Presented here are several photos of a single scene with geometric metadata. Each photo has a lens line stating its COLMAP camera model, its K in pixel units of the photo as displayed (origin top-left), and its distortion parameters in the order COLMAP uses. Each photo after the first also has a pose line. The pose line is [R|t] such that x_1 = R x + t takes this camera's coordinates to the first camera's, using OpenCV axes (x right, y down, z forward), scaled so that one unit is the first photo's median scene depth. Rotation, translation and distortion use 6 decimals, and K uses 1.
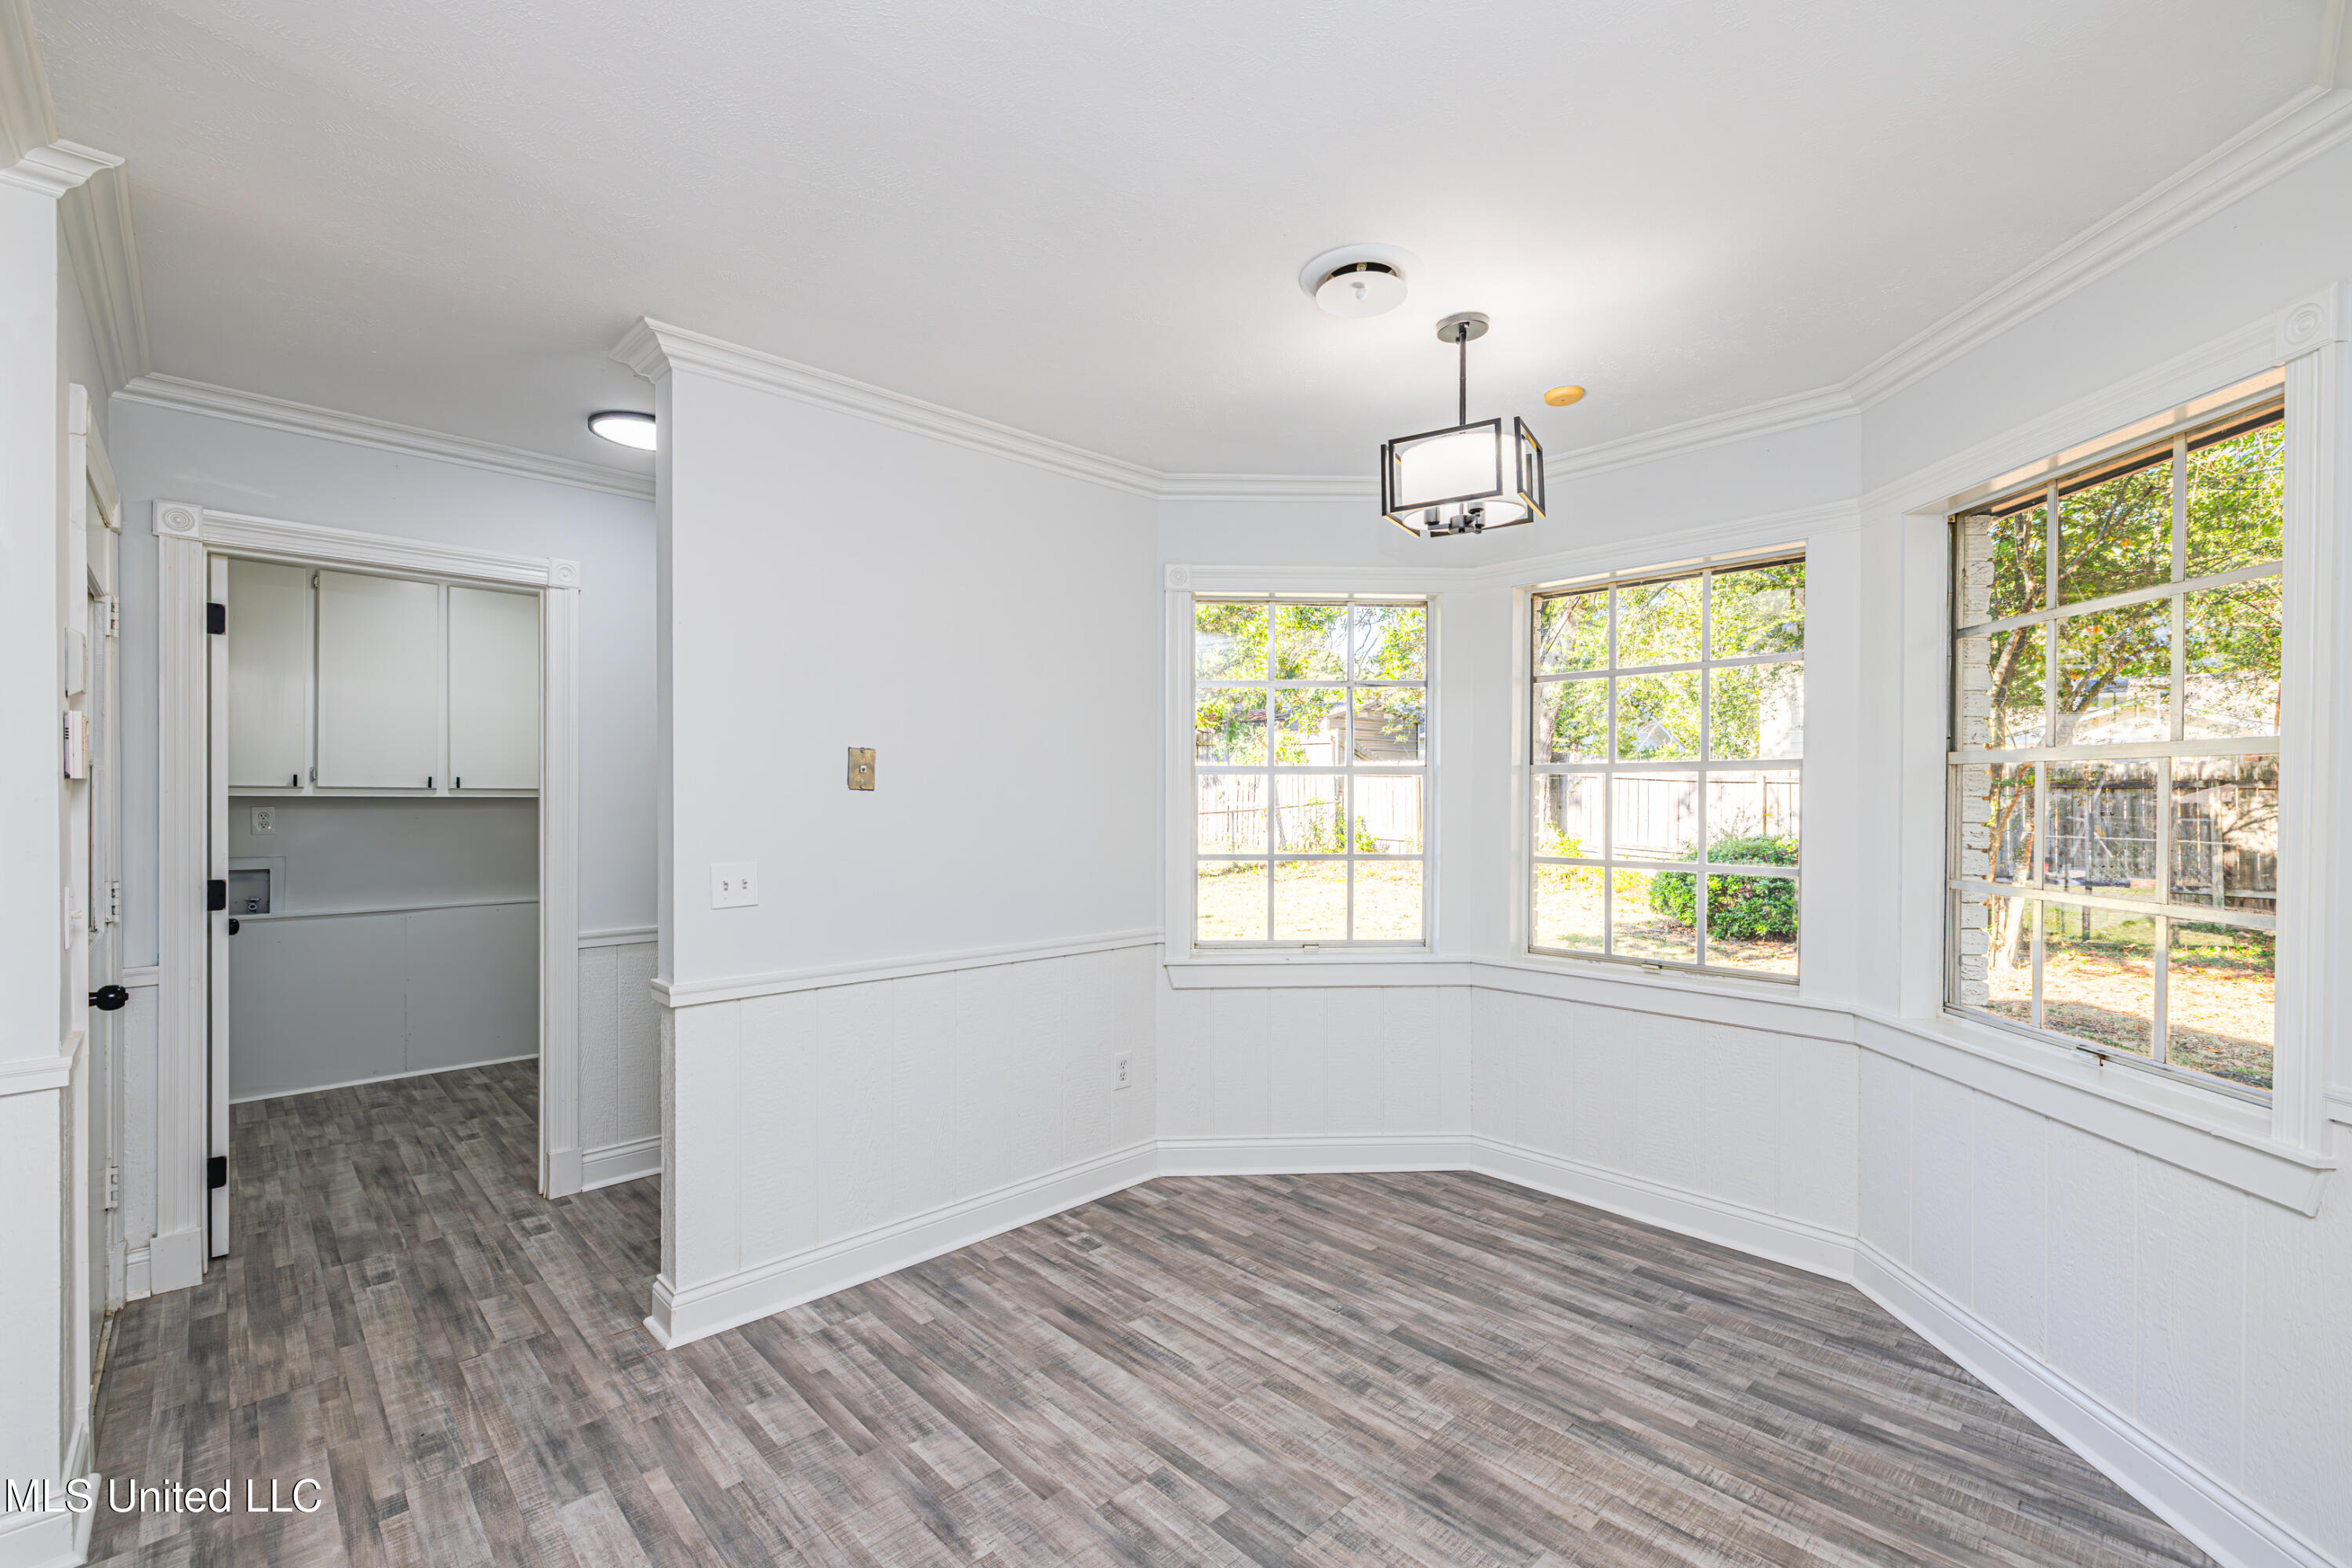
lens RADIAL K [[1022.0, 0, 1152.6], [0, 1022.0, 789.2], [0, 0, 1]] dist [0.000862, -0.000815]
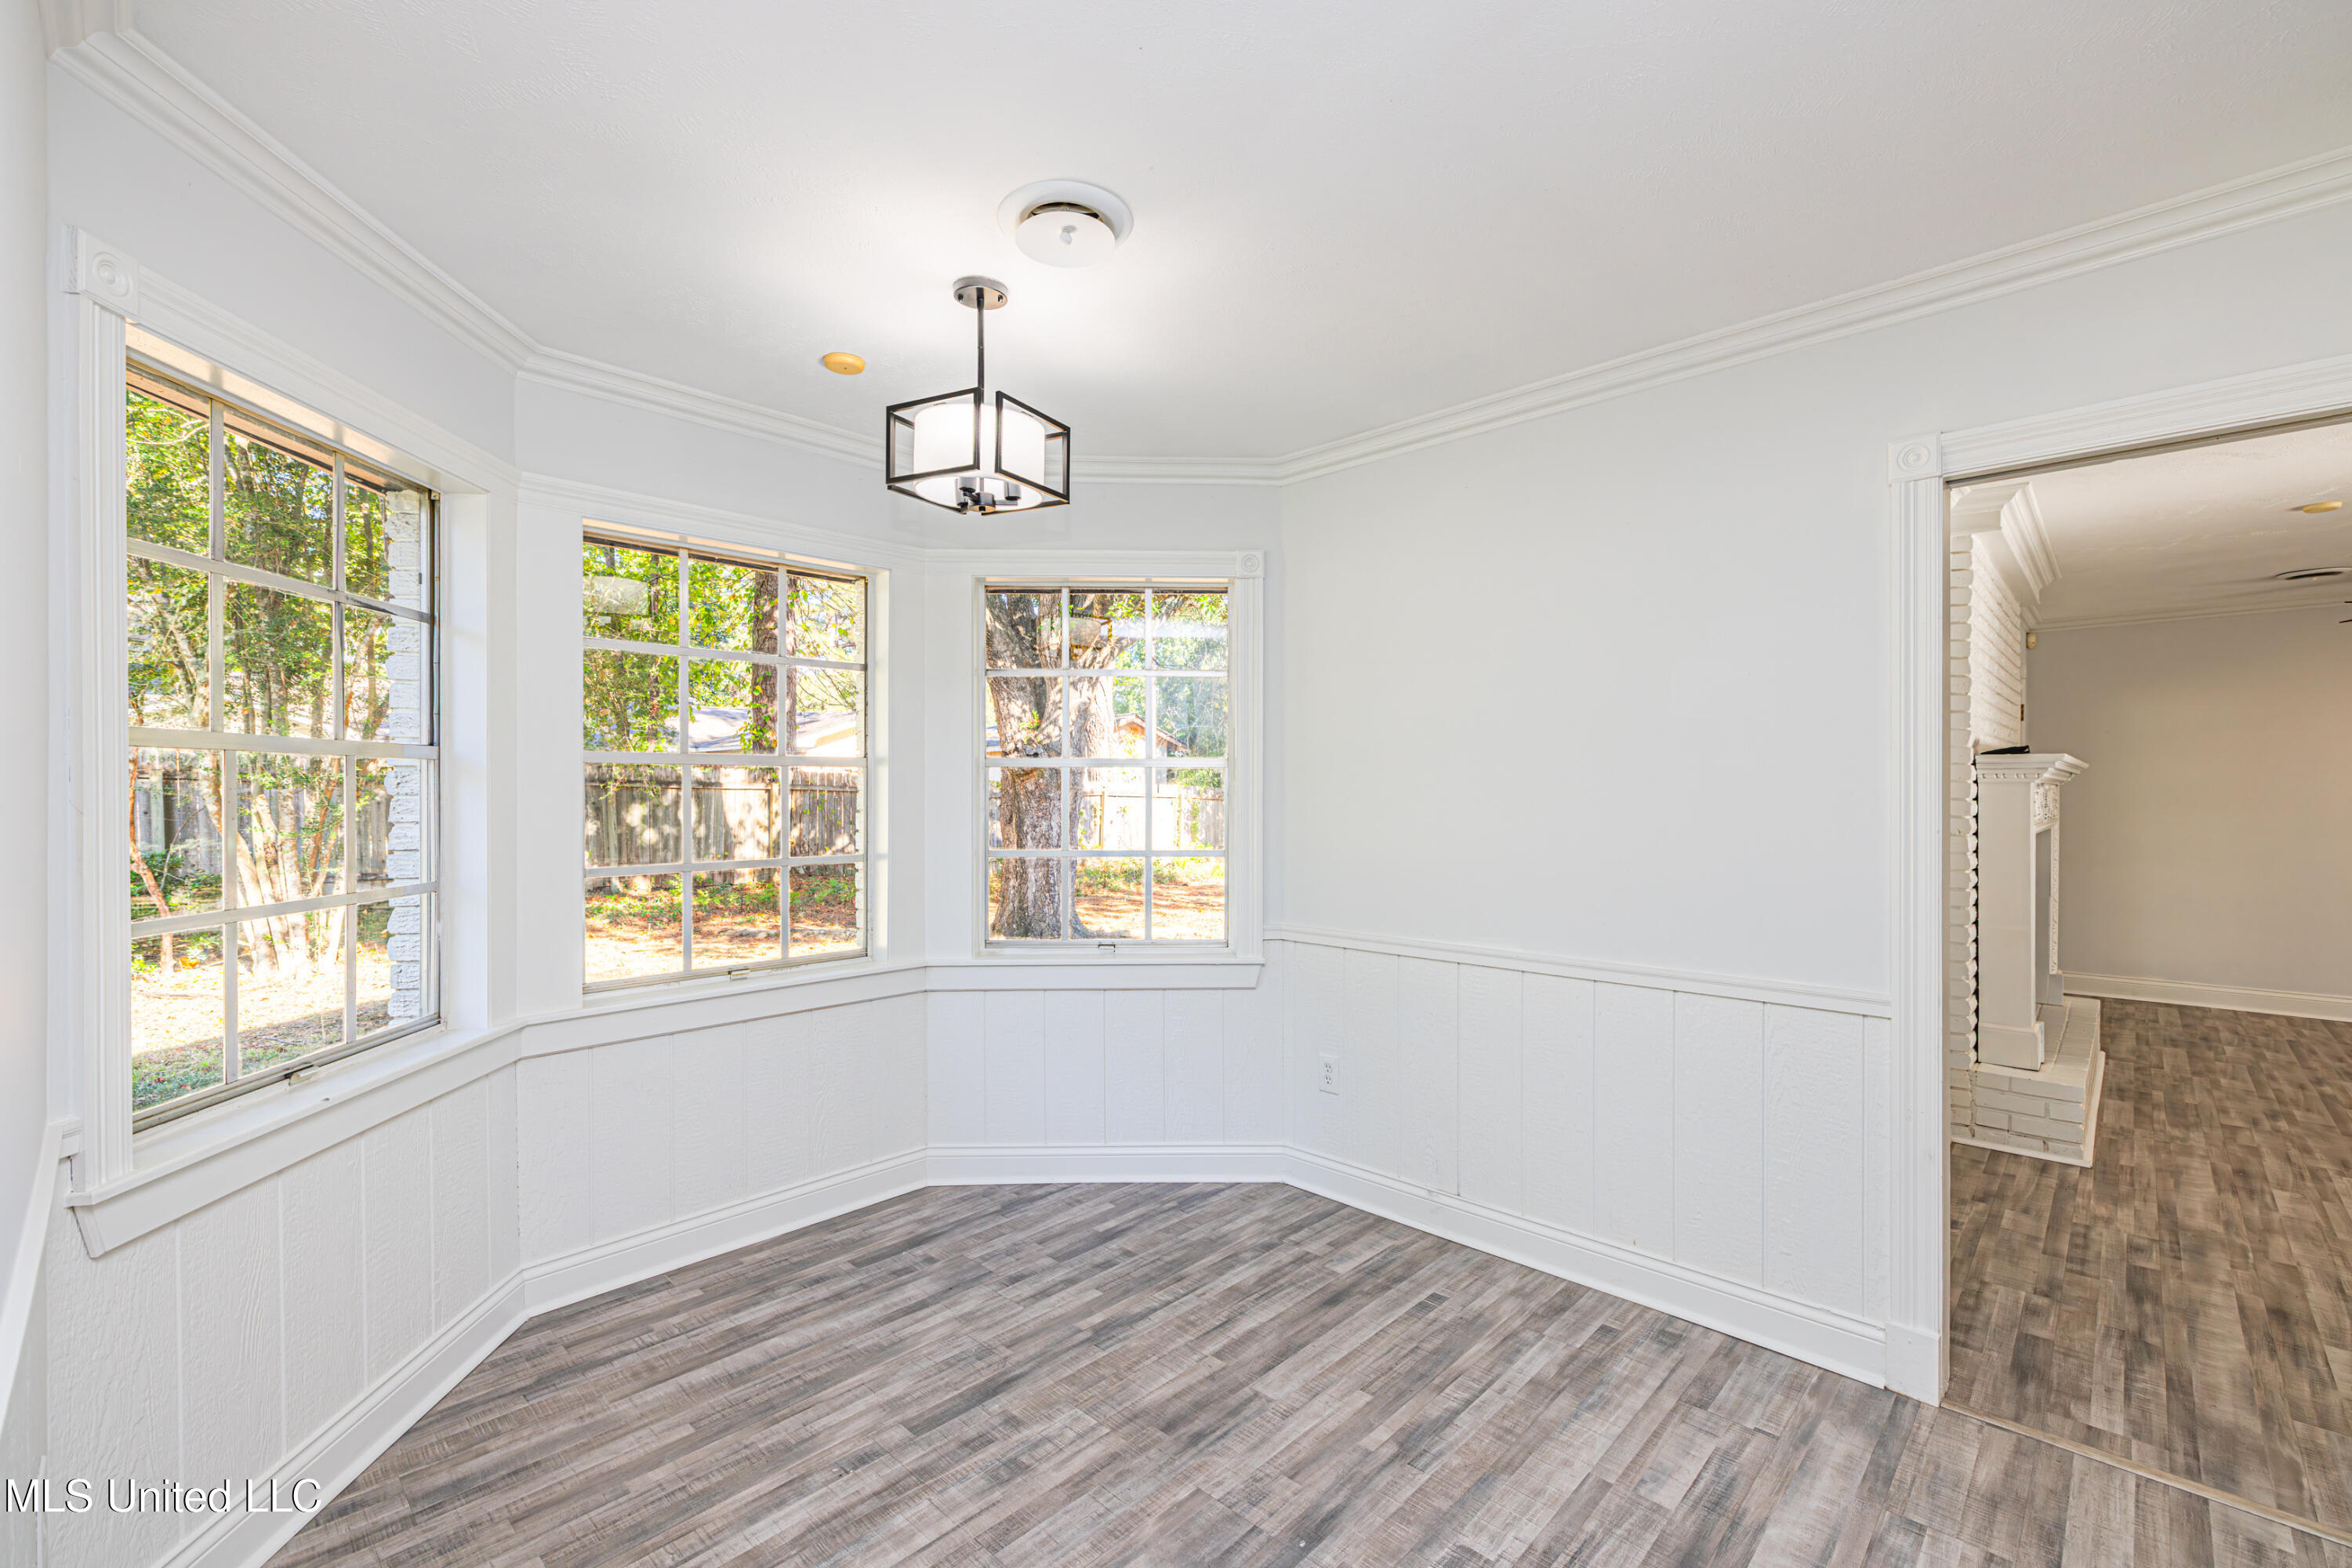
lens RADIAL K [[1022.0, 0, 1155.9], [0, 1022.0, 789.7], [0, 0, 1]] dist [0.000862, -0.000815]
pose [[-0.065143, -0.006895, 0.997852, -0.623980], [-0.003570, 0.999971, 0.006676, -0.018915], [-0.997870, -0.003128, -0.065166, 0.831426]]
